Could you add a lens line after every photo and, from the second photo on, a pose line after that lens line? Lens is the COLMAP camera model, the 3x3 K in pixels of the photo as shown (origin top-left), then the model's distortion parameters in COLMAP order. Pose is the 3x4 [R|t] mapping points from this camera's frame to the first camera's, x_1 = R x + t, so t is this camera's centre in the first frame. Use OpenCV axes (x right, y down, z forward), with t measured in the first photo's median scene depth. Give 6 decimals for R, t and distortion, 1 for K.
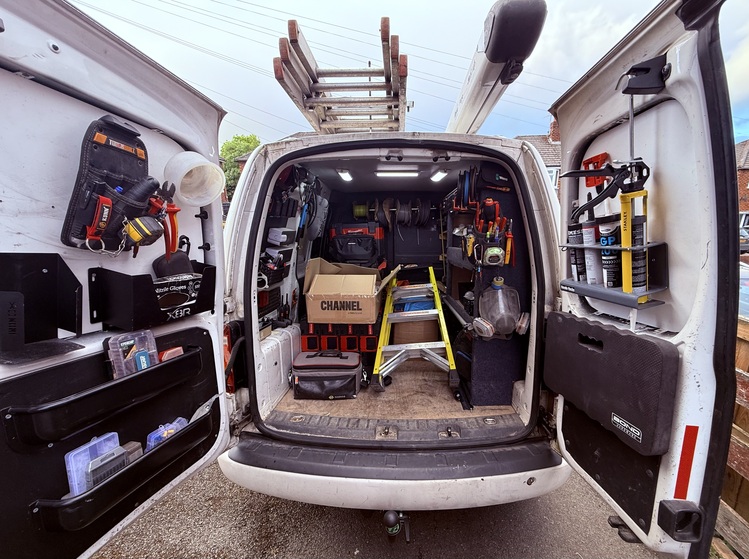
lens RADIAL K [[300.7, 0, 372.0], [0, 300.7, 284.0], [0, 0, 1]] dist [-0.019775, -0.000483]
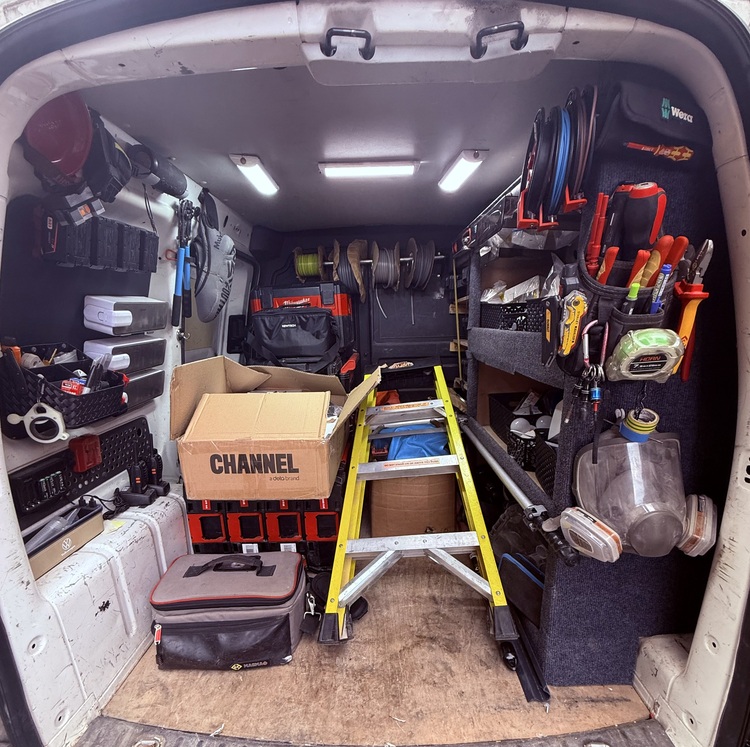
lens RADIAL K [[227.5, 0, 372.2], [0, 227.5, 378.1], [0, 0, 1]] dist [0.000757, 0.000018]
pose [[0.999329, -0.031062, 0.019385, 0.077074], [0.028823, 0.993873, 0.106701, -0.091812], [-0.022580, -0.106071, 0.994102, 0.661154]]
